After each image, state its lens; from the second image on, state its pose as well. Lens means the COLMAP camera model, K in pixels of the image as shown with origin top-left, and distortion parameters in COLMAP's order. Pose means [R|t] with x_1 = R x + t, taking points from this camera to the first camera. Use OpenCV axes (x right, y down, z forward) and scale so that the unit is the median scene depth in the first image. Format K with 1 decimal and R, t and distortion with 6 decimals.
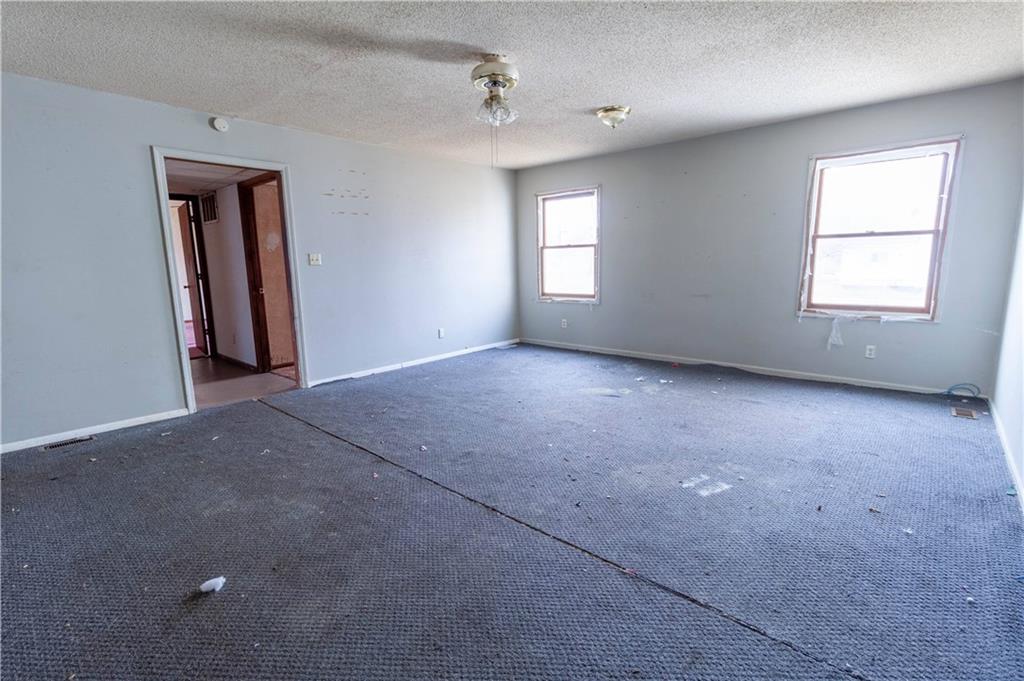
lens RADIAL K [[472.9, 0, 510.5], [0, 472.9, 341.9], [0, 0, 1]] dist [0.002580, 0.000229]
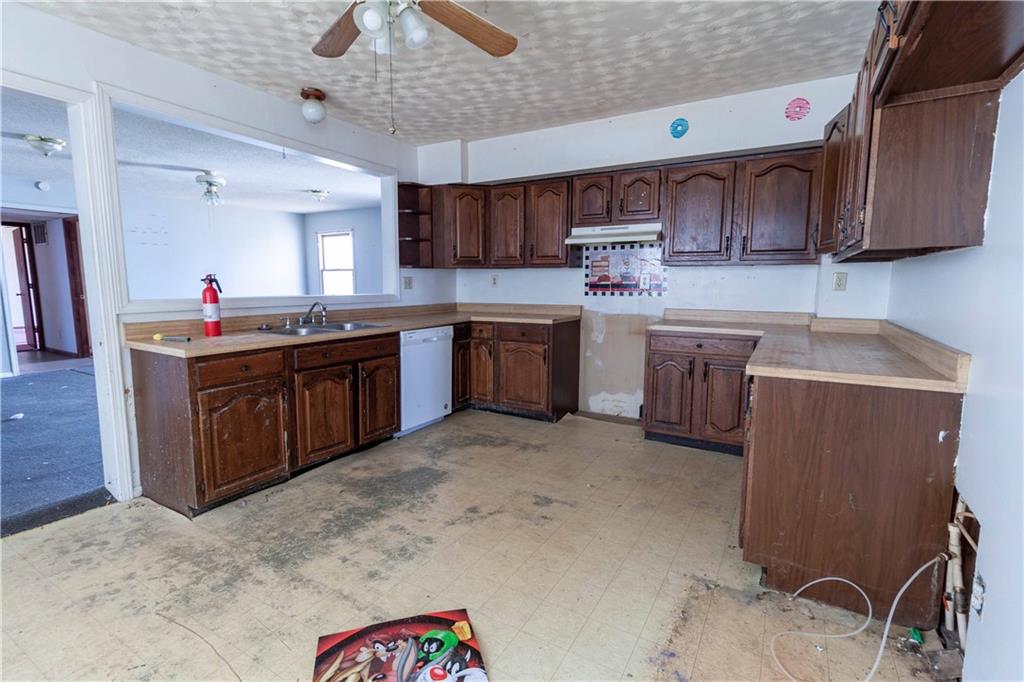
lens RADIAL K [[472.9, 0, 513.8], [0, 472.9, 340.5], [0, 0, 1]] dist [0.002580, 0.000229]
pose [[0.980517, -0.004770, 0.196375, 0.378582], [0.013553, 0.998966, -0.043406, 0.083554], [-0.195965, 0.045222, 0.979568, -0.512775]]
